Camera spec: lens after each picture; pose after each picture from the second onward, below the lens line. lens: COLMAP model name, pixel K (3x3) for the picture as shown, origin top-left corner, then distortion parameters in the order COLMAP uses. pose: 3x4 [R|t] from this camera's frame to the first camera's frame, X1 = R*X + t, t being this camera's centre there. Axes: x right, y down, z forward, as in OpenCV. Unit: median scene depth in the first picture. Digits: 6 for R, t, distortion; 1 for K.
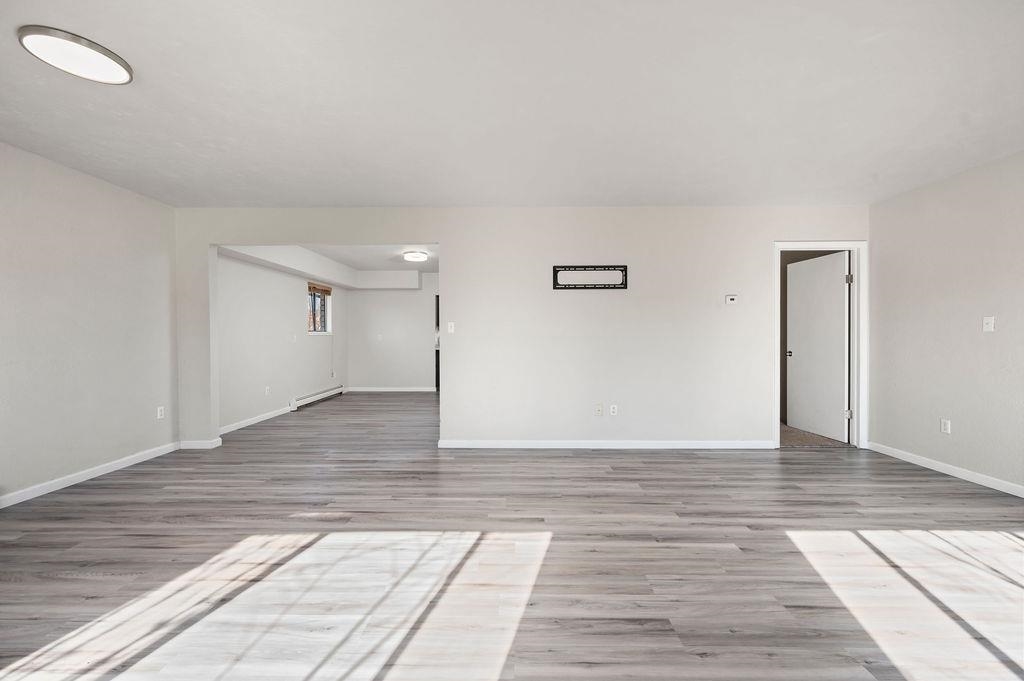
lens RADIAL K [[401.3, 0, 511.2], [0, 401.3, 339.8], [0, 0, 1]] dist [0.000682, 0.000428]
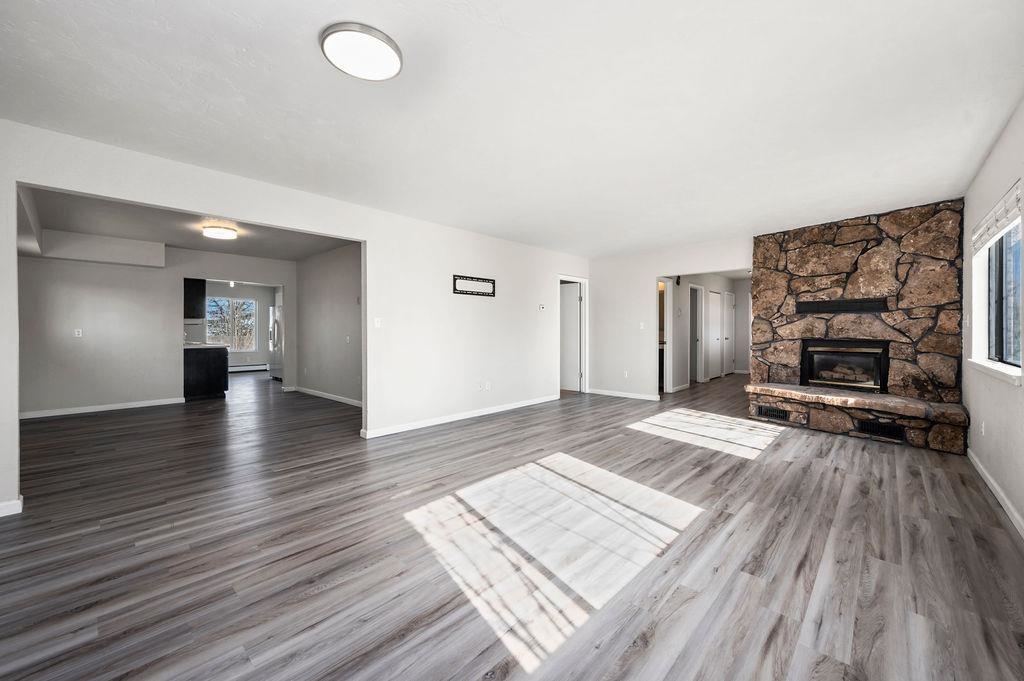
lens RADIAL K [[401.3, 0, 515.1], [0, 401.3, 336.7], [0, 0, 1]] dist [0.000682, 0.000428]
pose [[0.669859, -0.008945, 0.742434, -1.184850], [0.004465, 0.999958, 0.008019, -0.000811], [-0.742475, -0.002056, 0.669871, 0.039776]]
